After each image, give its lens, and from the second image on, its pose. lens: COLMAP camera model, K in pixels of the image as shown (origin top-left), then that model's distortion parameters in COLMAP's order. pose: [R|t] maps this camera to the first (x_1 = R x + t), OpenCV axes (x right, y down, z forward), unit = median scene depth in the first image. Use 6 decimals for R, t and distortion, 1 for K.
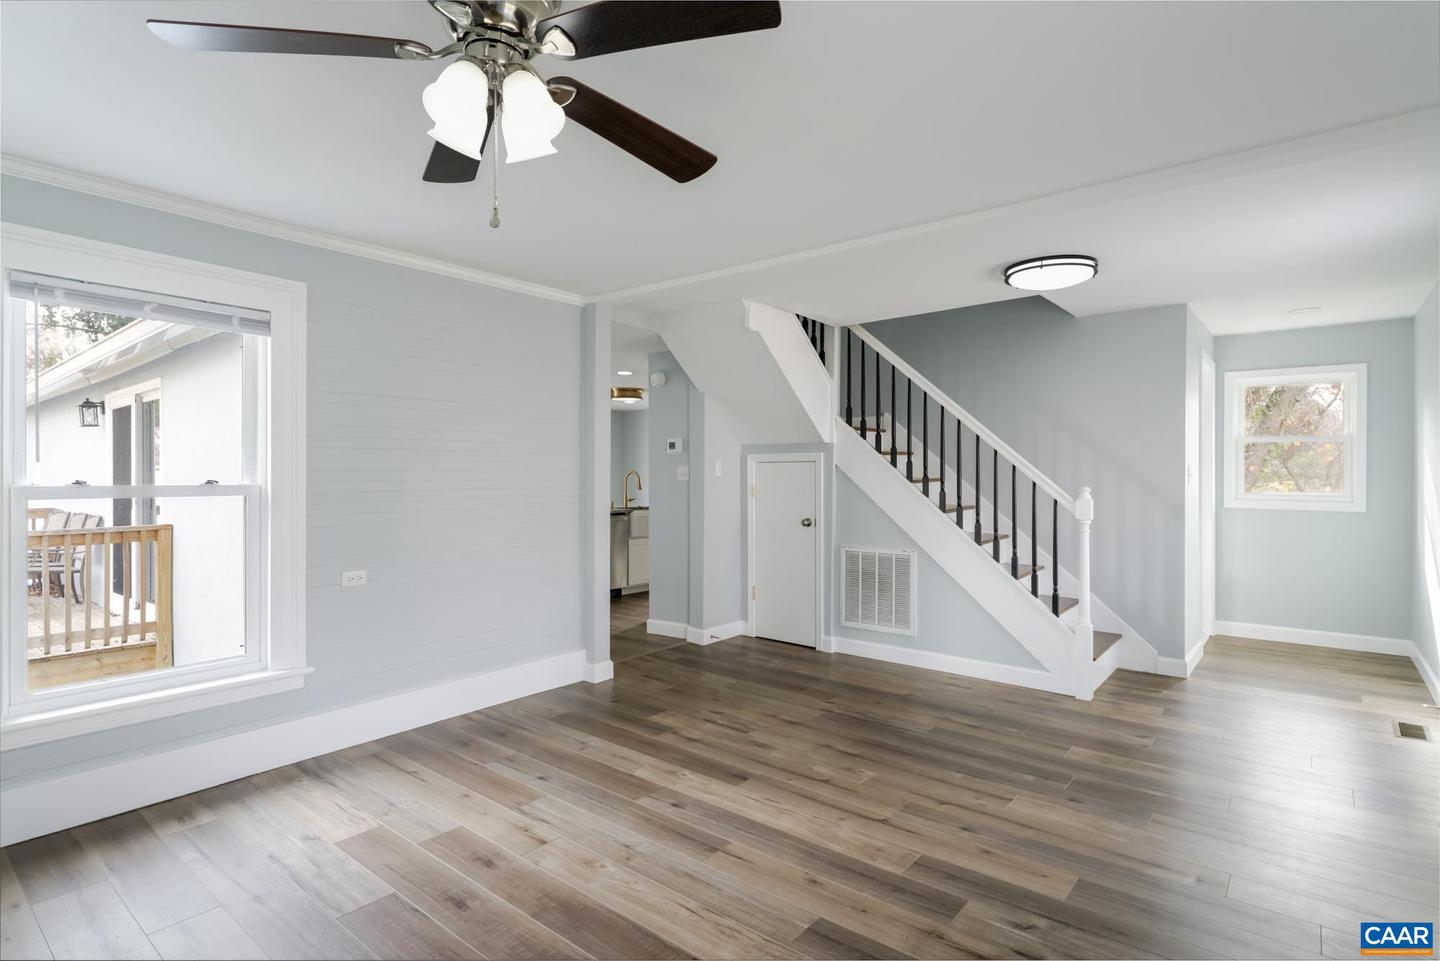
lens RADIAL K [[719.6, 0, 720.0], [0, 719.6, 480.5], [0, 0, 1]] dist [-0.003027, -0.000811]
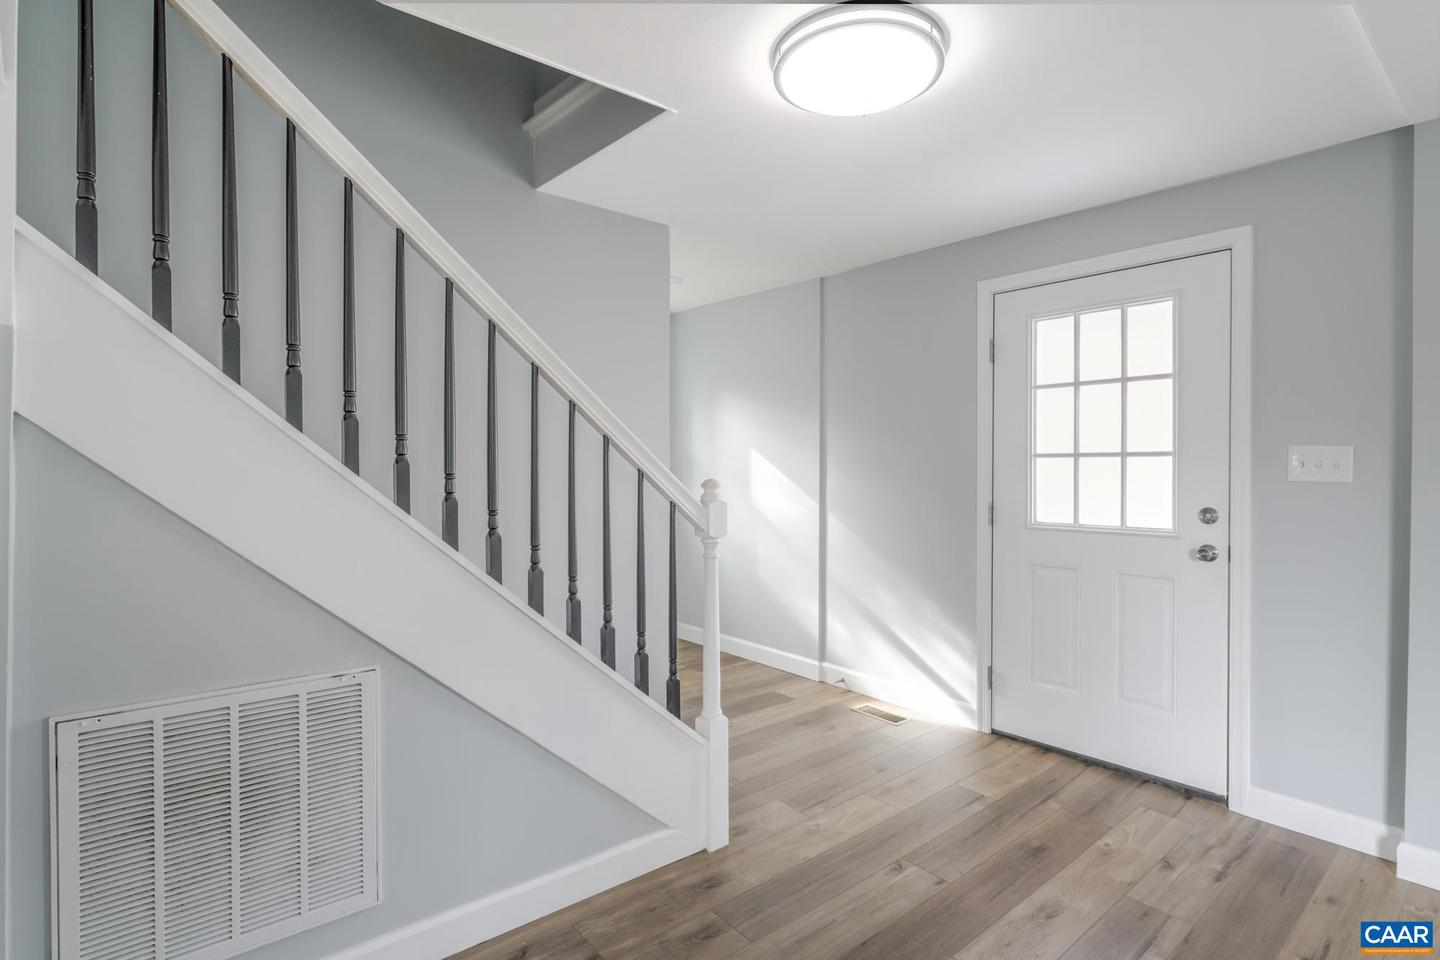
lens RADIAL K [[704.4, 0, 709.4], [0, 704.4, 473.6], [0, 0, 1]] dist [-0.000918, -0.001593]
pose [[0.185860, -0.008424, 0.982540, -0.054168], [0.006498, 0.999952, 0.007344, -0.000328], [-0.982555, 0.005019, 0.185906, 0.969902]]
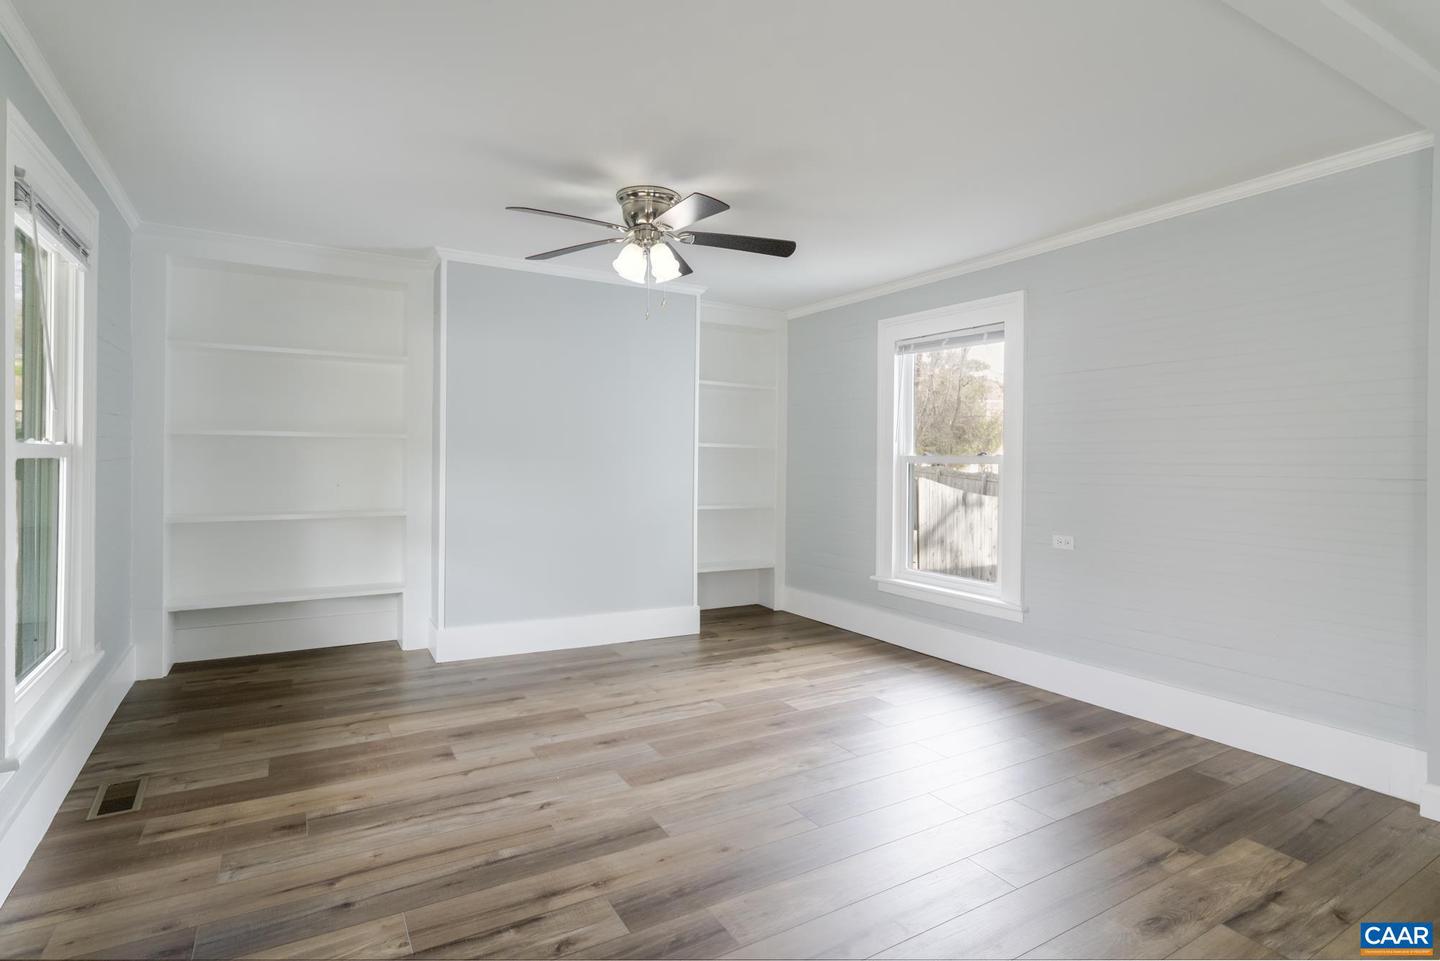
lens RADIAL K [[729.6, 0, 711.0], [0, 729.6, 433.7], [0, 0, 1]] dist [-0.000363, 0.000135]
pose [[-0.345390, -0.032134, -0.937909, 0.634856], [-0.013366, 0.999481, -0.029321, 0.010216], [0.938364, 0.002409, -0.345640, 0.770258]]
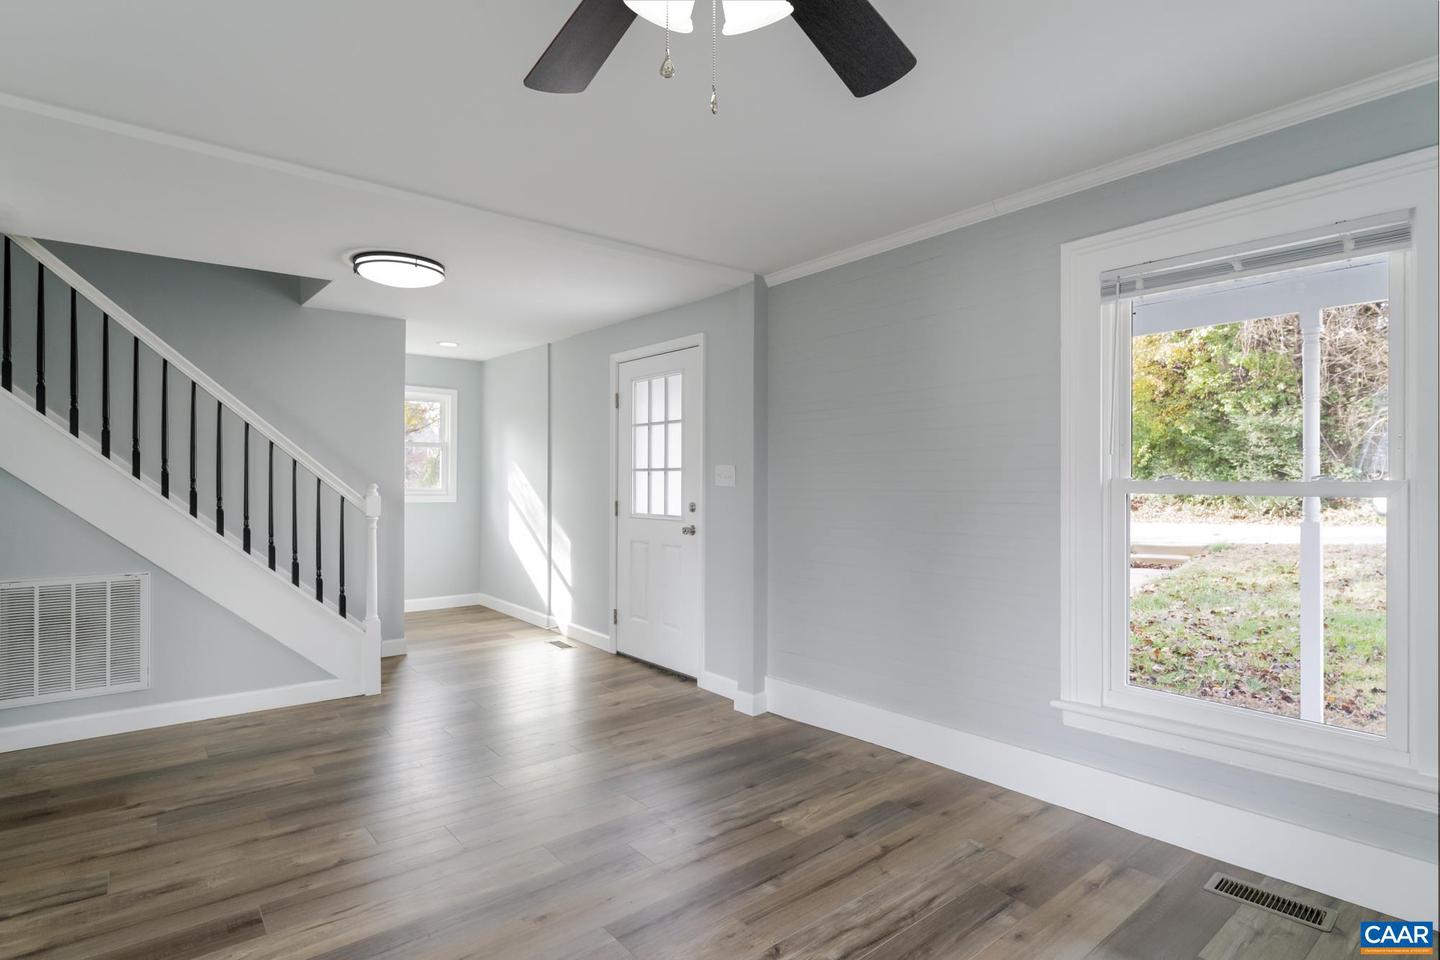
lens RADIAL K [[724.5, 0, 714.8], [0, 724.5, 476.6], [0, 0, 1]] dist [-0.044880, 0.019183]
pose [[0.205828, 0.002569, 0.978585, -0.408286], [0.003115, 0.999990, -0.003281, 0.003745], [-0.978583, 0.003724, 0.205818, 0.349258]]
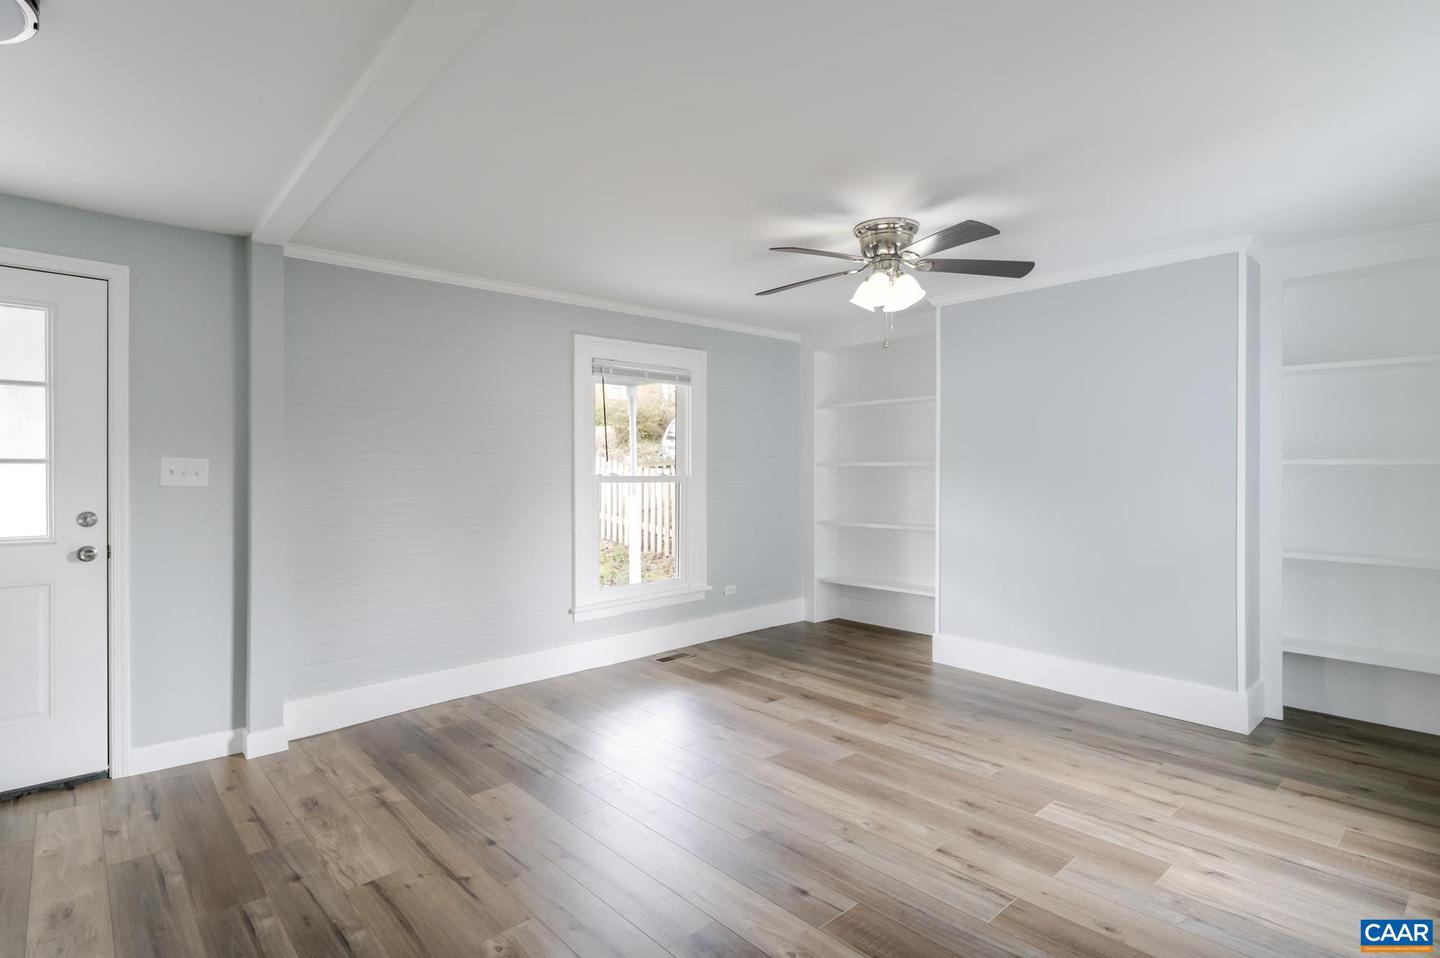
lens RADIAL K [[719.6, 0, 720.0], [0, 719.6, 479.0], [0, 0, 1]] dist [-0.003027, -0.000811]
pose [[-0.988954, 0.001484, 0.148216, -0.063695], [0.002630, 0.999968, 0.007536, 0.002427], [-0.148200, 0.007843, -0.988926, 1.268885]]
